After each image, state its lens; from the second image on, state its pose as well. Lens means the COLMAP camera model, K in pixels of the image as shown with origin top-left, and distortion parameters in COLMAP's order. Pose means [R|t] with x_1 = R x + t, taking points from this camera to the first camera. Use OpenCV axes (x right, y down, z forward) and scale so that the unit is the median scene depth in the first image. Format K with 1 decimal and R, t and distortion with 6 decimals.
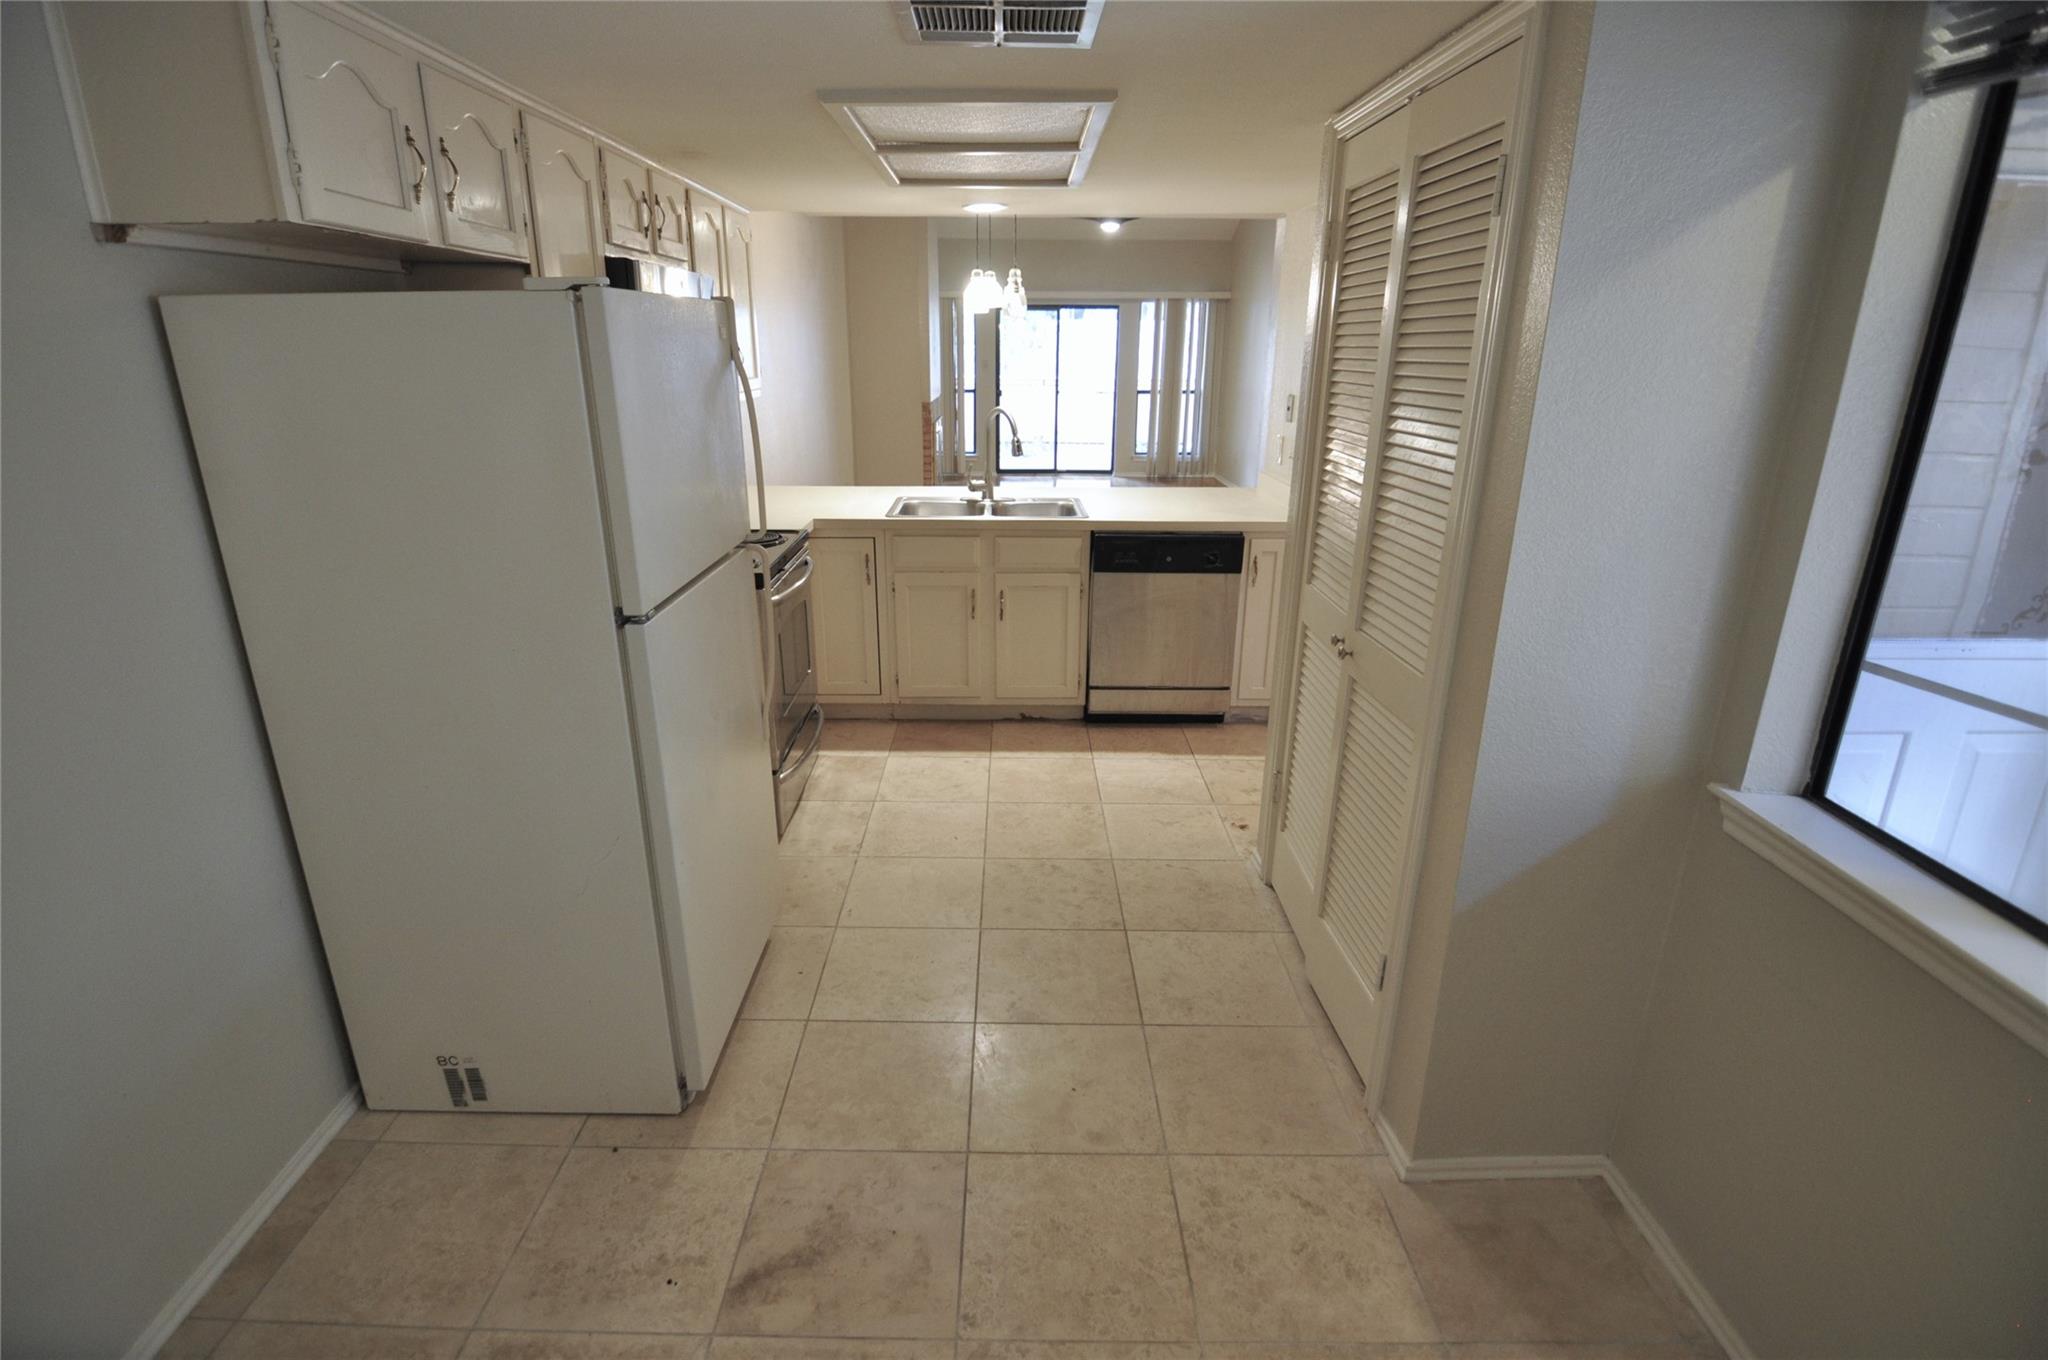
lens RADIAL K [[1008.3, 0, 1024.0], [0, 1008.3, 680.0], [0, 0, 1]] dist [-0.004833, -0.001314]
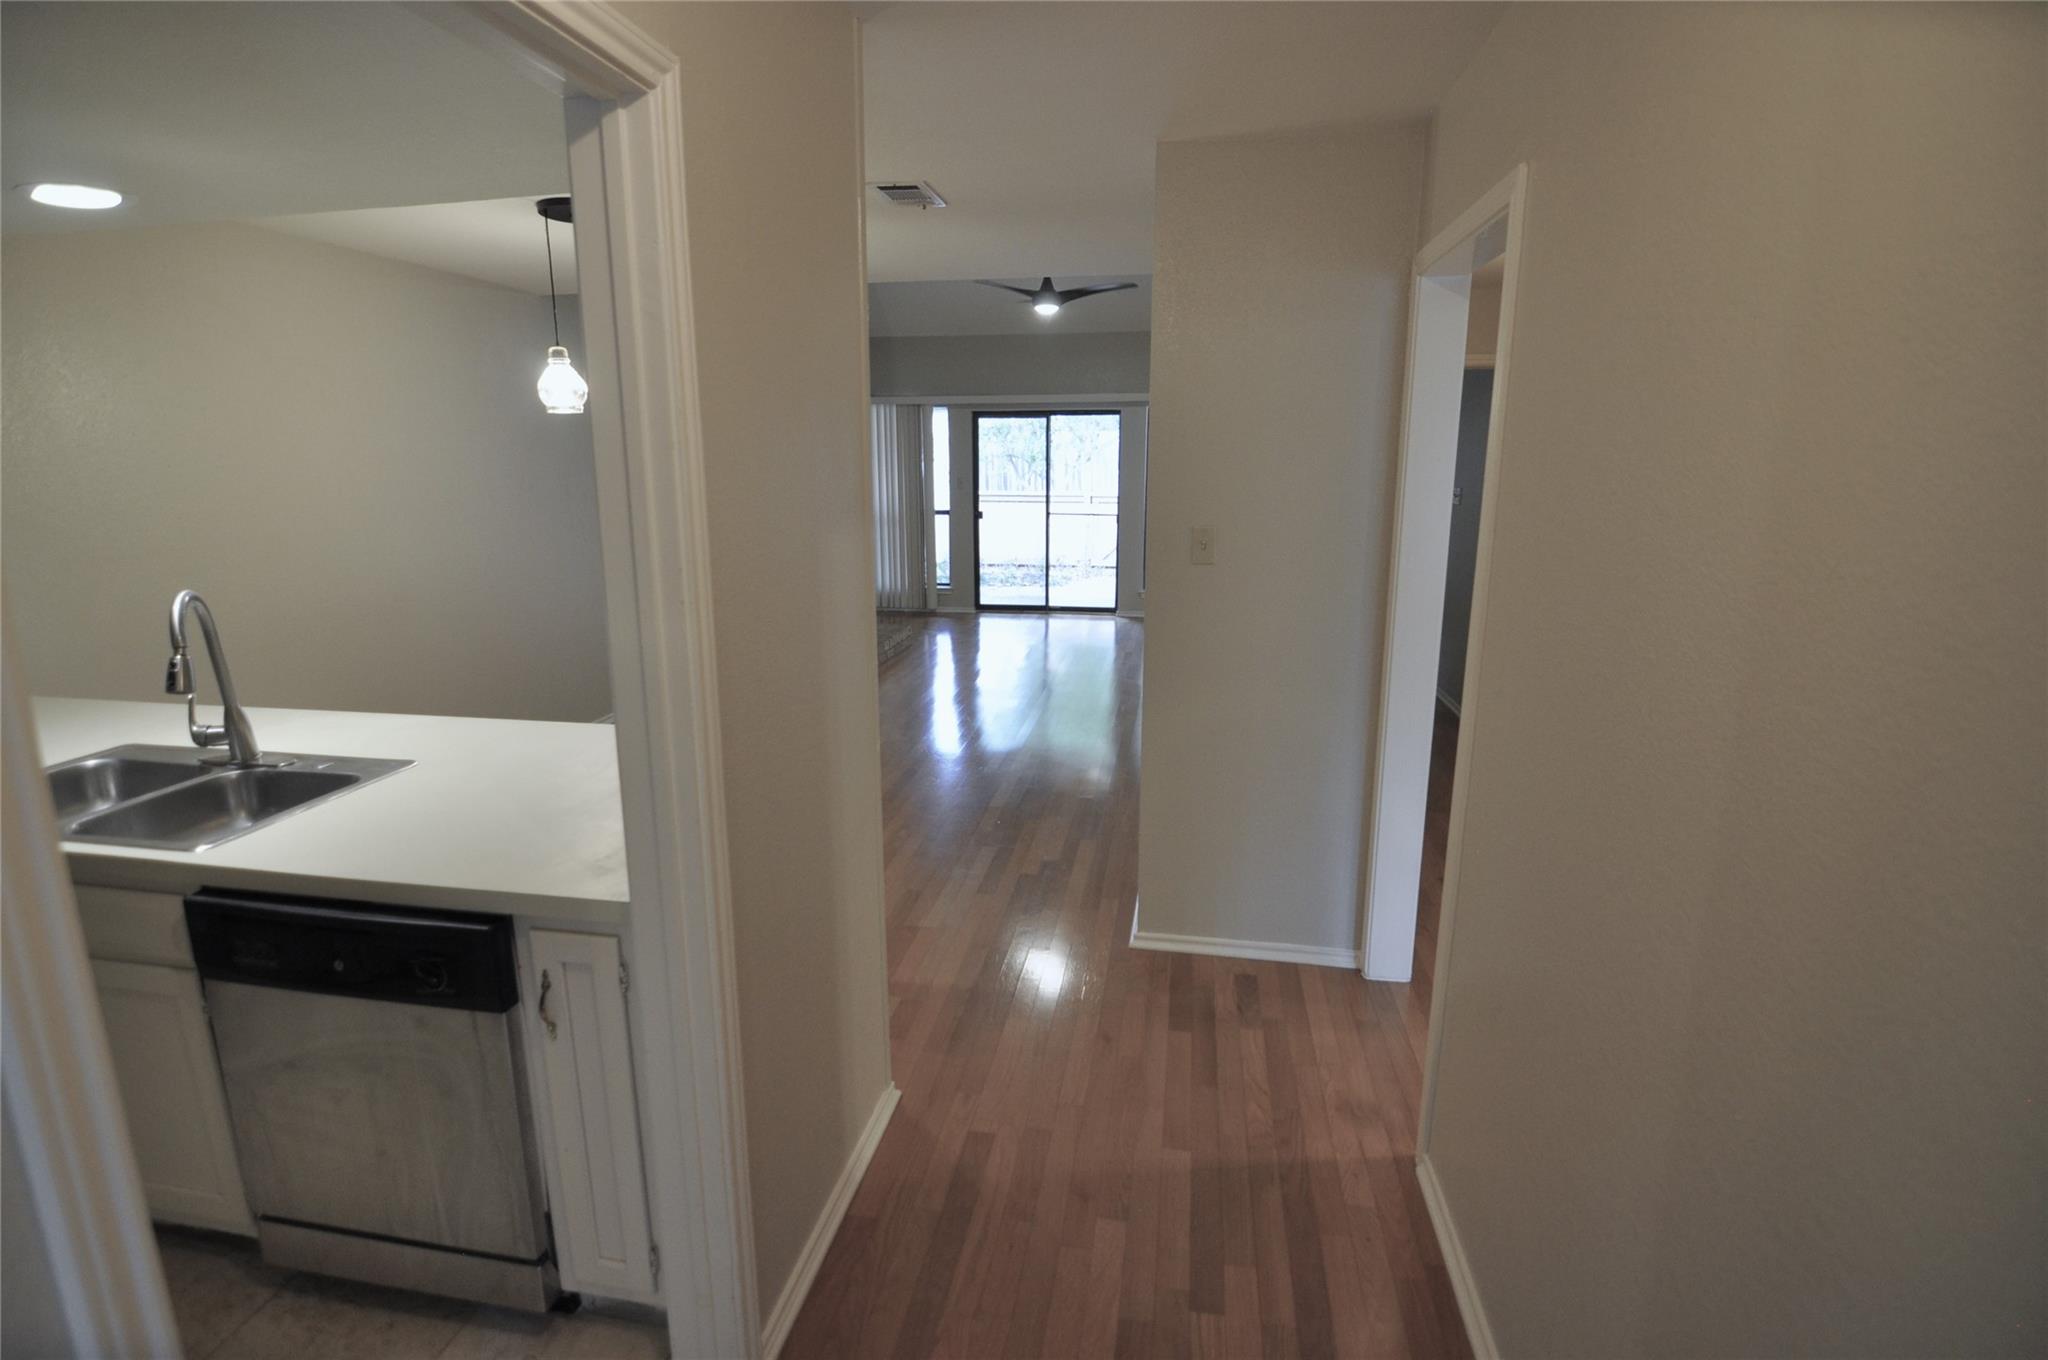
lens RADIAL K [[1008.3, 0, 1024.0], [0, 1008.3, 680.0], [0, 0, 1]] dist [-0.004833, -0.001314]
pose [[0.984891, 0.030151, -0.170532, 0.166046], [-0.047602, 0.993929, -0.099193, -0.071410], [0.166506, 0.105812, 0.980347, 0.213849]]
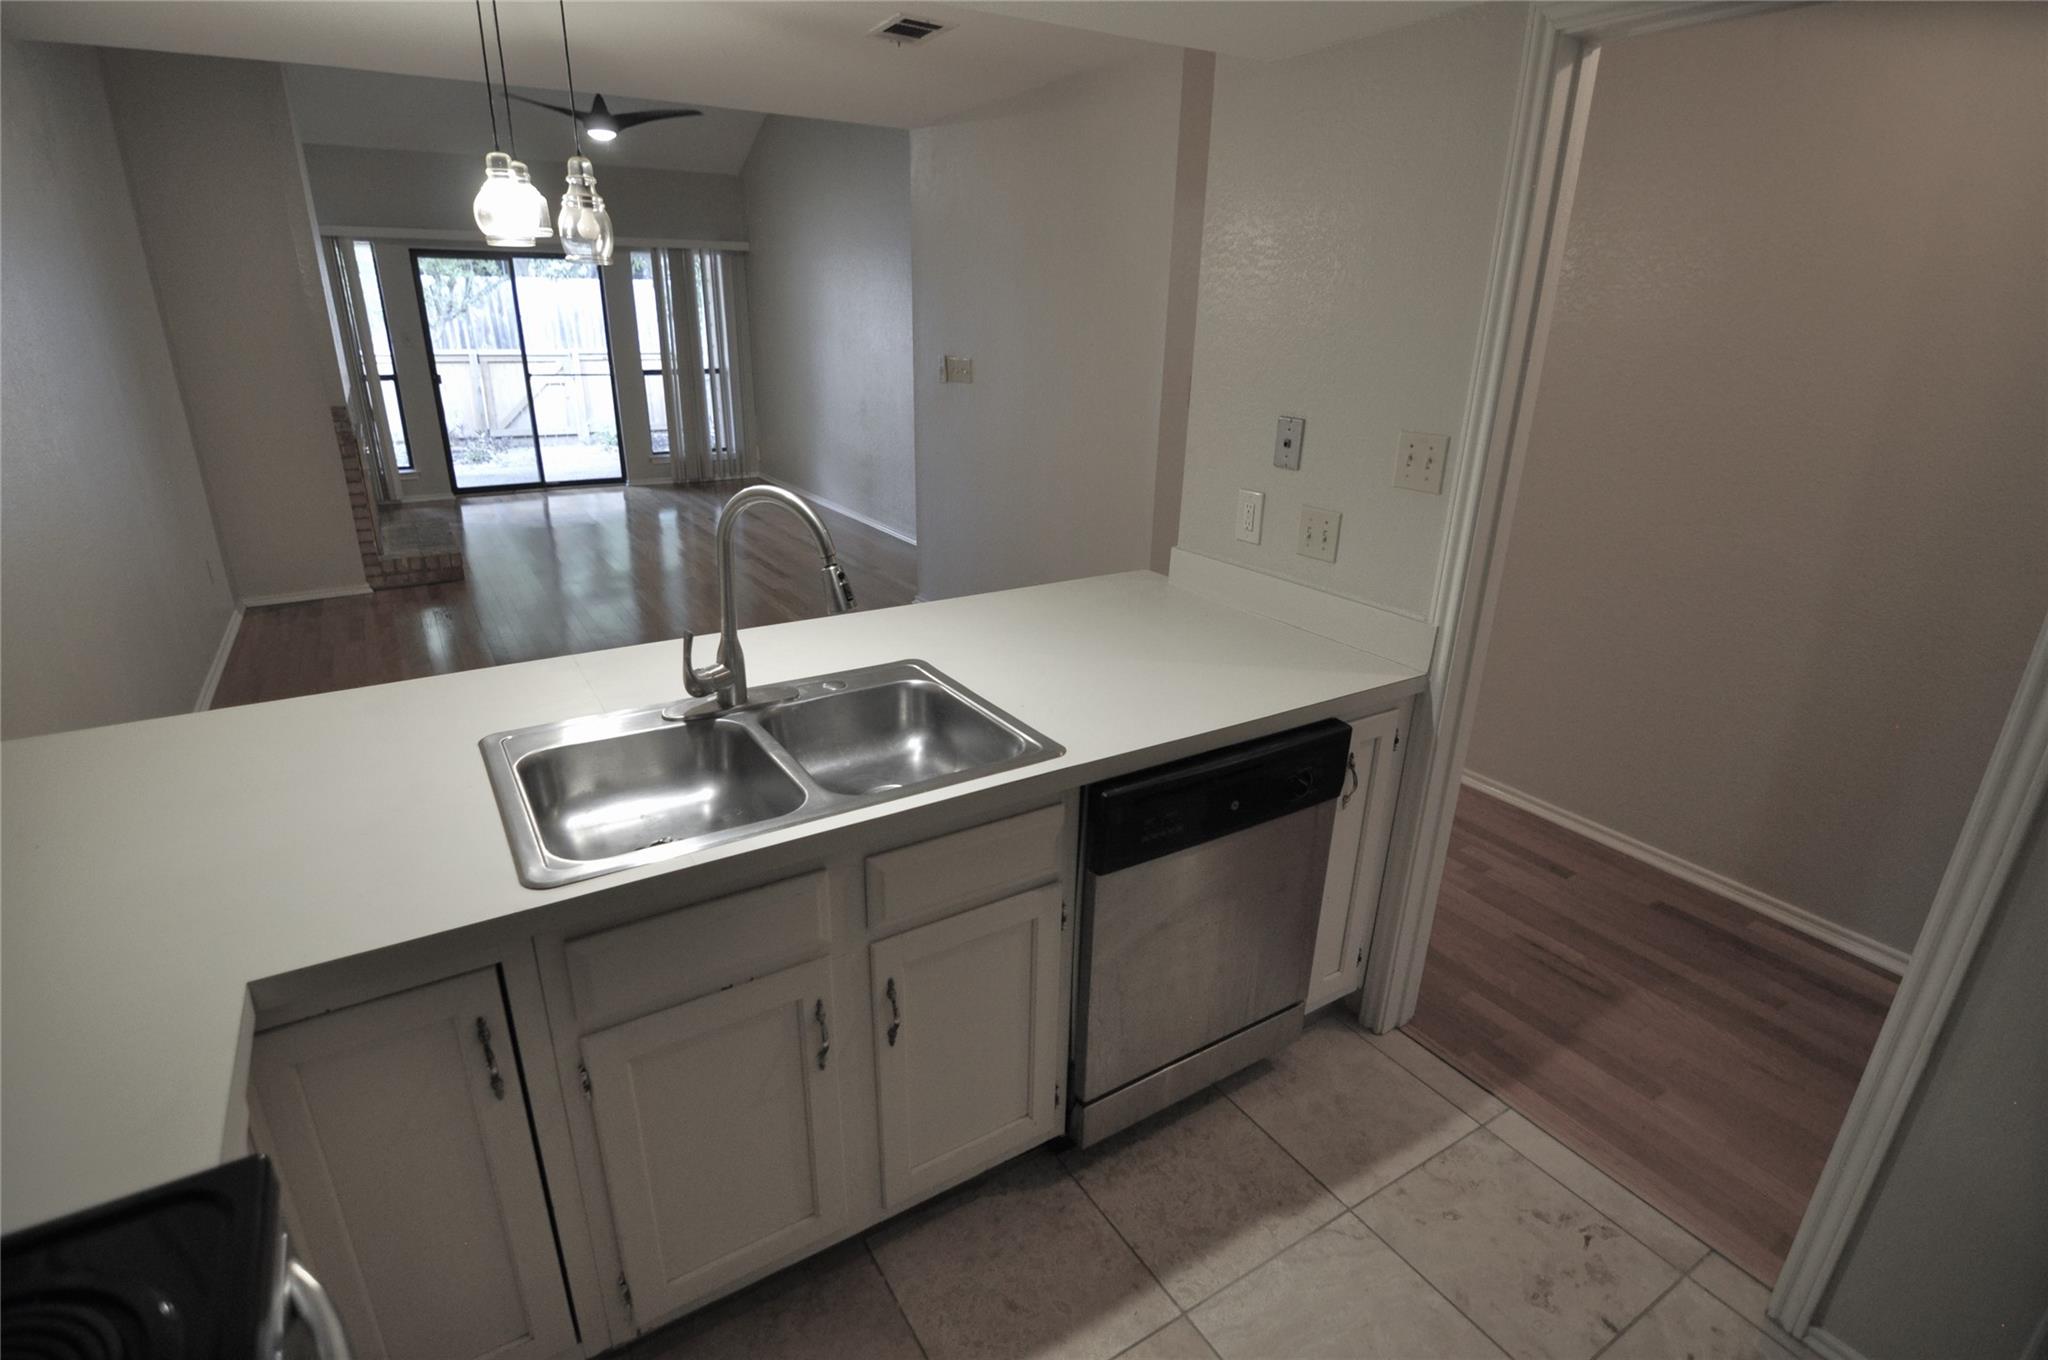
lens RADIAL K [[983.5, 0, 1009.1], [0, 983.5, 683.3], [0, 0, 1]] dist [-0.003024, -0.000331]
pose [[0.859653, -0.177173, 0.479173, -0.049016], [0.156103, 0.984176, 0.083843, -0.077304], [-0.486446, 0.002724, 0.873707, 0.227571]]
